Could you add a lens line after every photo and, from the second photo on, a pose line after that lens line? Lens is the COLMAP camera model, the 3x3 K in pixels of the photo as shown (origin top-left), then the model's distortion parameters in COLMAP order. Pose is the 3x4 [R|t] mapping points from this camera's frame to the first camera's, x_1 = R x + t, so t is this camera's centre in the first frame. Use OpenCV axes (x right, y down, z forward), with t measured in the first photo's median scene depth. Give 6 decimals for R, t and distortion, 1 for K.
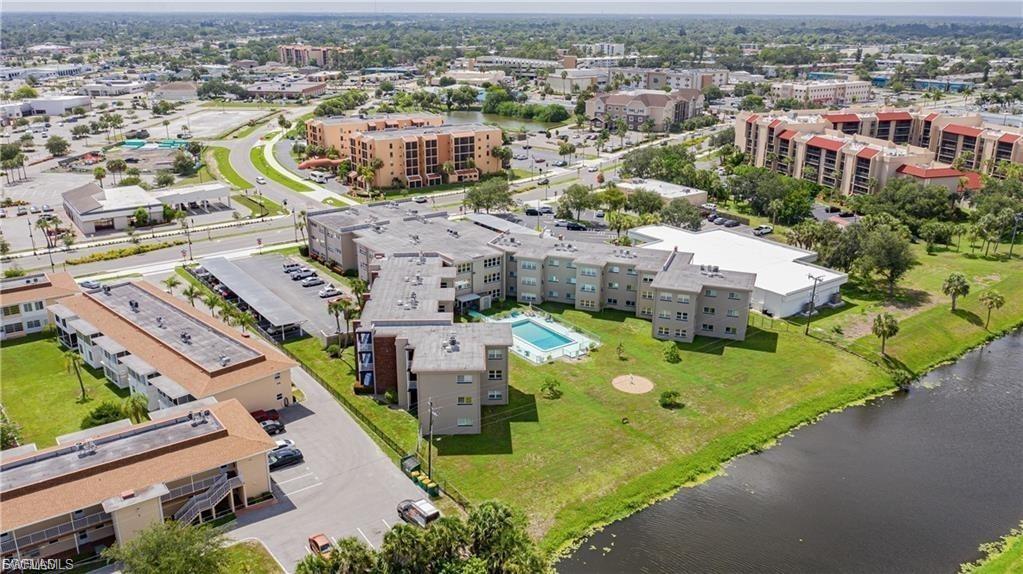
lens RADIAL K [[807.2, 0, 510.4], [0, 807.2, 283.4], [0, 0, 1]] dist [-0.005161, -0.000747]
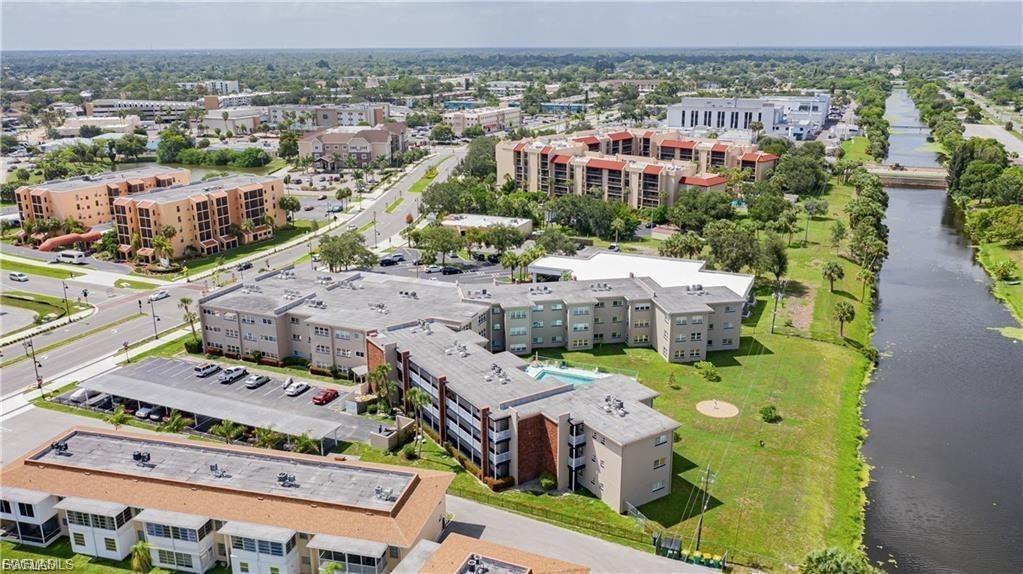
lens RADIAL K [[807.2, 0, 511.6], [0, 807.2, 289.7], [0, 0, 1]] dist [-0.005161, -0.000747]
pose [[0.865899, -0.153767, 0.475999, -0.287047], [0.168723, 0.985597, 0.011460, -0.042548], [-0.470905, 0.070388, 0.879371, 0.115404]]
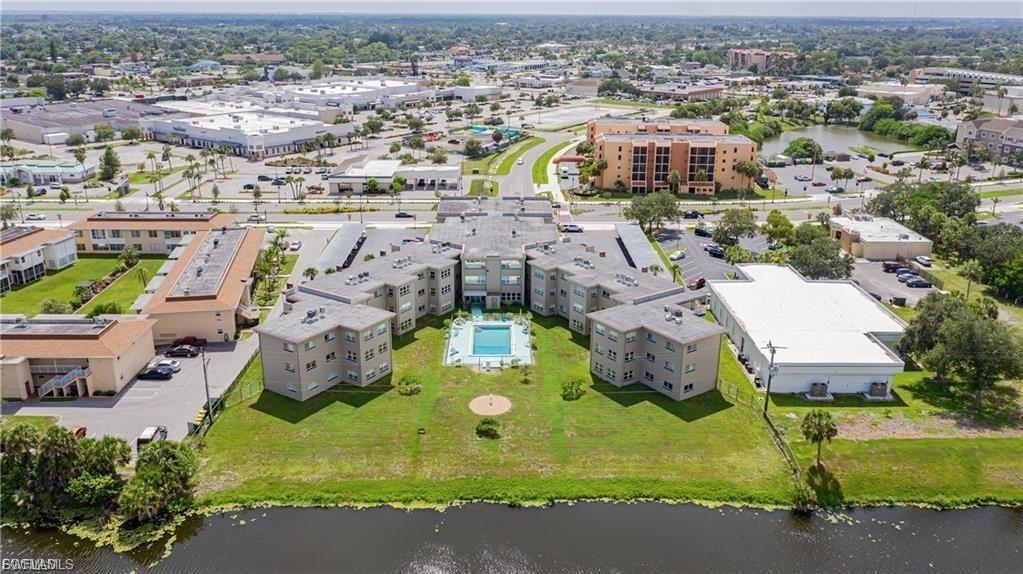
lens RADIAL K [[807.2, 0, 511.6], [0, 807.2, 287.6], [0, 0, 1]] dist [-0.005161, -0.000747]
pose [[0.813559, 0.188656, -0.550028, 0.358103], [-0.188618, 0.980379, 0.057274, -0.037380], [0.550041, 0.057149, 0.833180, 0.115023]]
